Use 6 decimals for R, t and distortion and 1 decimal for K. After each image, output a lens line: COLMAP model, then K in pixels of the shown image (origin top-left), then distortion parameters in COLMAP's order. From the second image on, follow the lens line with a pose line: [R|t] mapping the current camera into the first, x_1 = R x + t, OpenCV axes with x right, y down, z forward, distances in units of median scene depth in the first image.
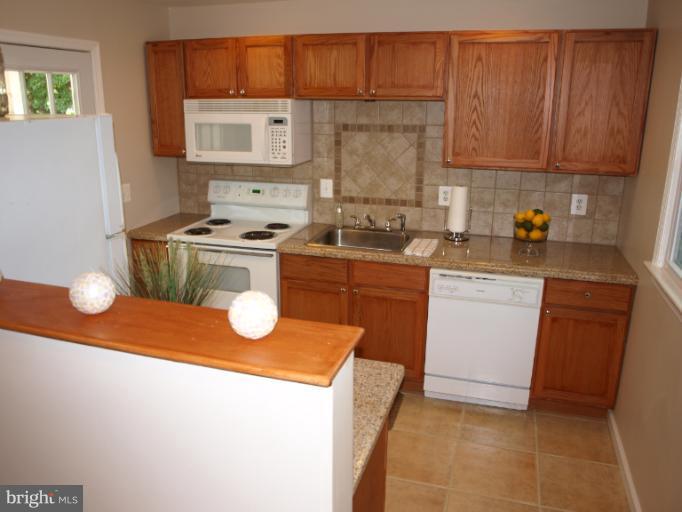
lens RADIAL K [[547.8, 0, 342.3], [0, 547.8, 255.5], [0, 0, 1]] dist [-0.101582, 0.061524]
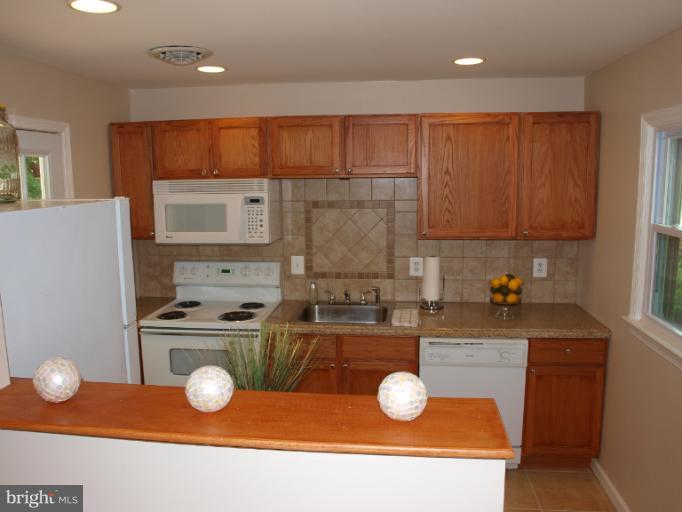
lens RADIAL K [[547.8, 0, 340.7], [0, 547.8, 255.4], [0, 0, 1]] dist [-0.101582, 0.061524]
pose [[0.982702, -0.043662, 0.179973, -0.154792], [0.067000, 0.989802, -0.125707, -0.009983], [-0.172649, 0.135590, 0.975606, 0.004684]]
